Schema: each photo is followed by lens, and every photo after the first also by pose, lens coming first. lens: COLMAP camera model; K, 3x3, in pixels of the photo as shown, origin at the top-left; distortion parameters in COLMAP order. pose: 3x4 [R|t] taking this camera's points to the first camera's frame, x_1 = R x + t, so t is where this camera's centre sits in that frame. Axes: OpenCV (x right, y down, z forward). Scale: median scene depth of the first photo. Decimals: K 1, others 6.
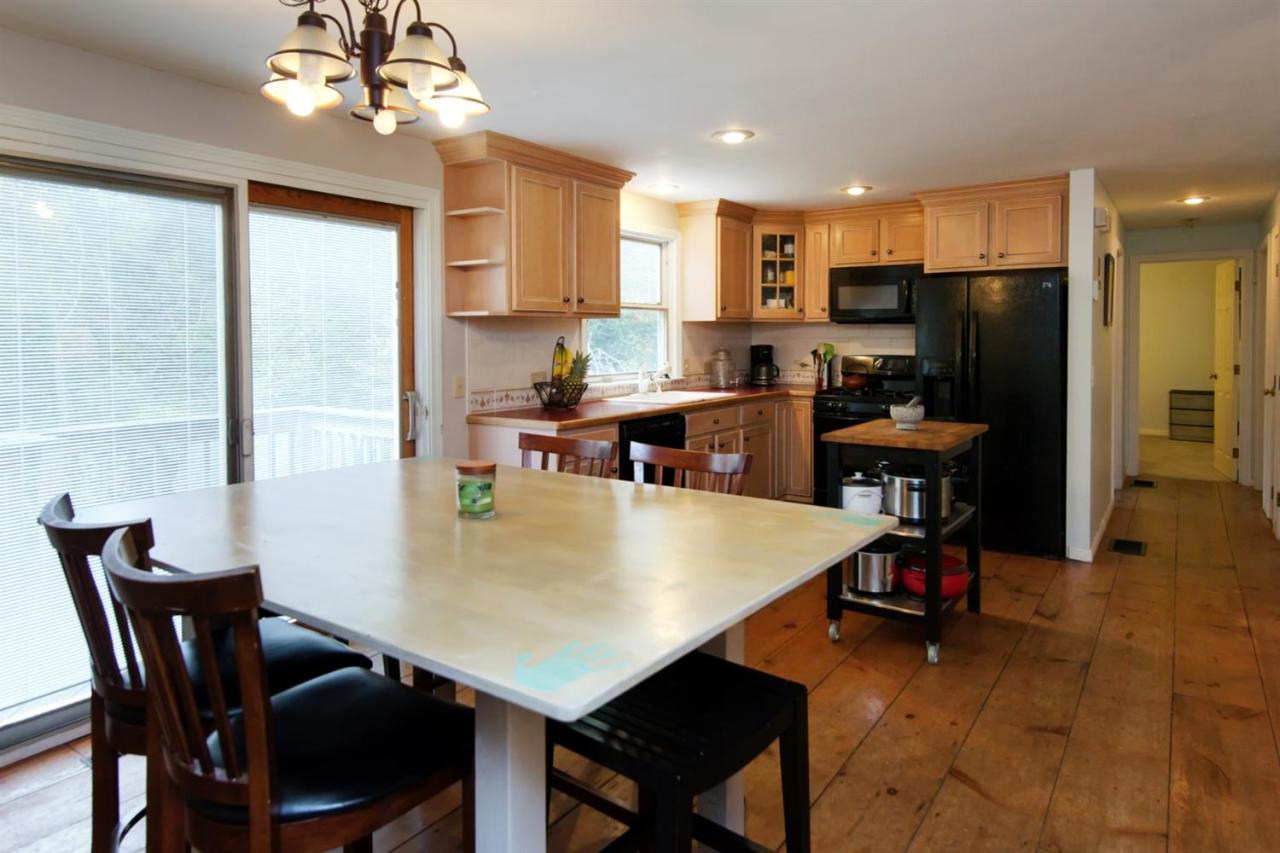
lens RADIAL K [[775.8, 0, 655.8], [0, 775.8, 351.6], [0, 0, 1]] dist [0.019496, -0.000732]
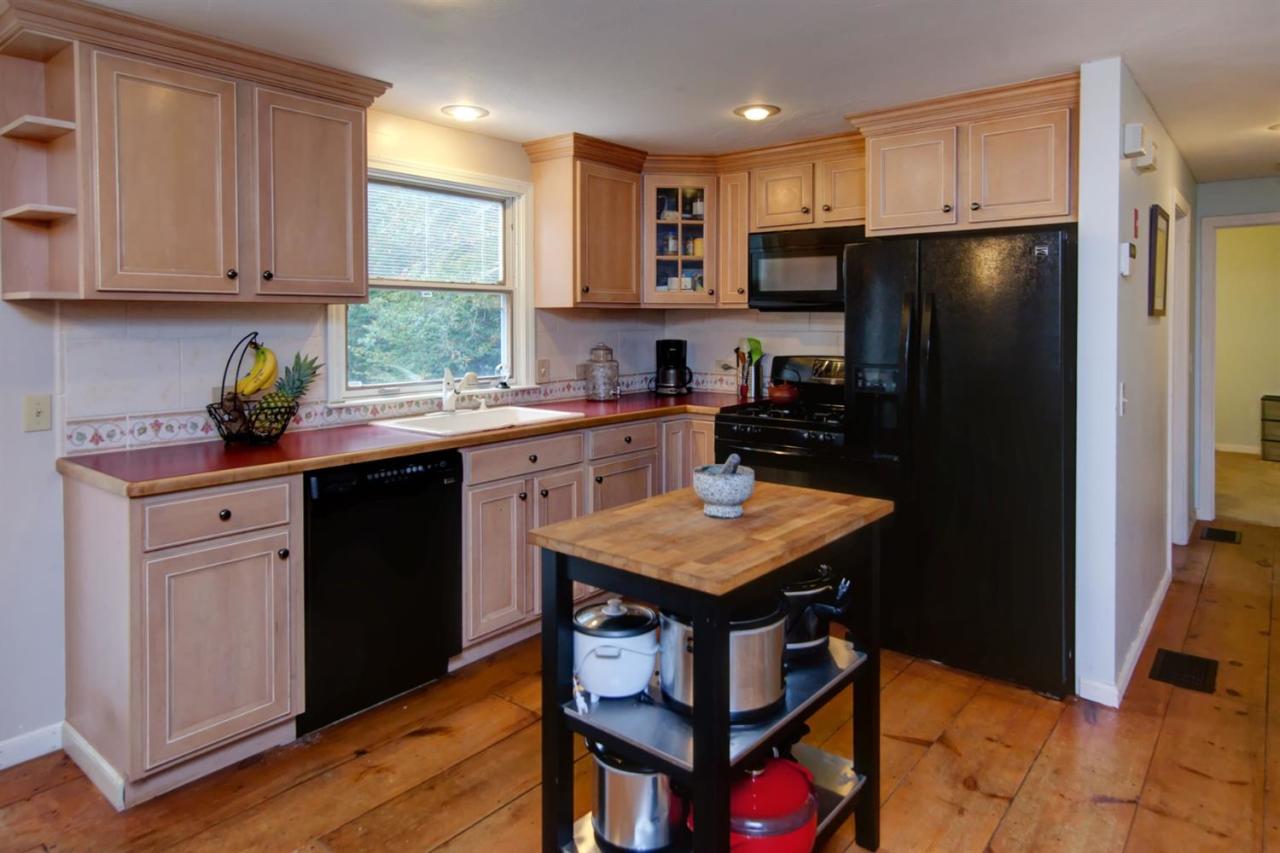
lens RADIAL K [[775.8, 0, 643.4], [0, 775.8, 331.6], [0, 0, 1]] dist [0.019496, -0.000732]
pose [[0.996000, 0.004576, -0.089233, 0.215882], [-0.005042, 0.999975, -0.004995, -0.015001], [0.089207, 0.005425, 0.995998, 0.317881]]
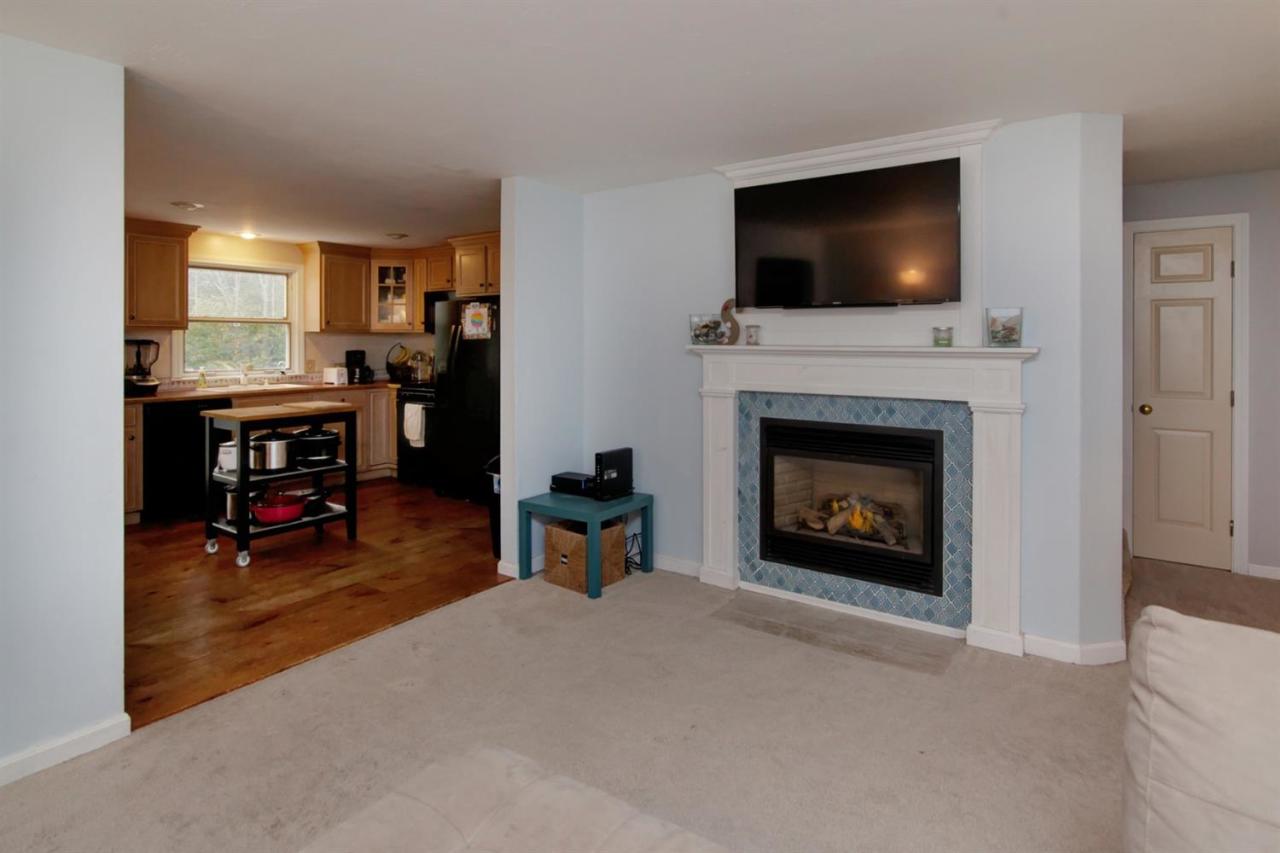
lens RADIAL K [[669.3, 0, 619.4], [0, 669.3, 337.3], [0, 0, 1]] dist [0.001766, -0.000627]
pose [[0.999617, 0.003004, -0.027498, 0.663330], [-0.003709, 0.999664, -0.025636, -0.002067], [0.027412, 0.025728, 0.999293, -0.151867]]
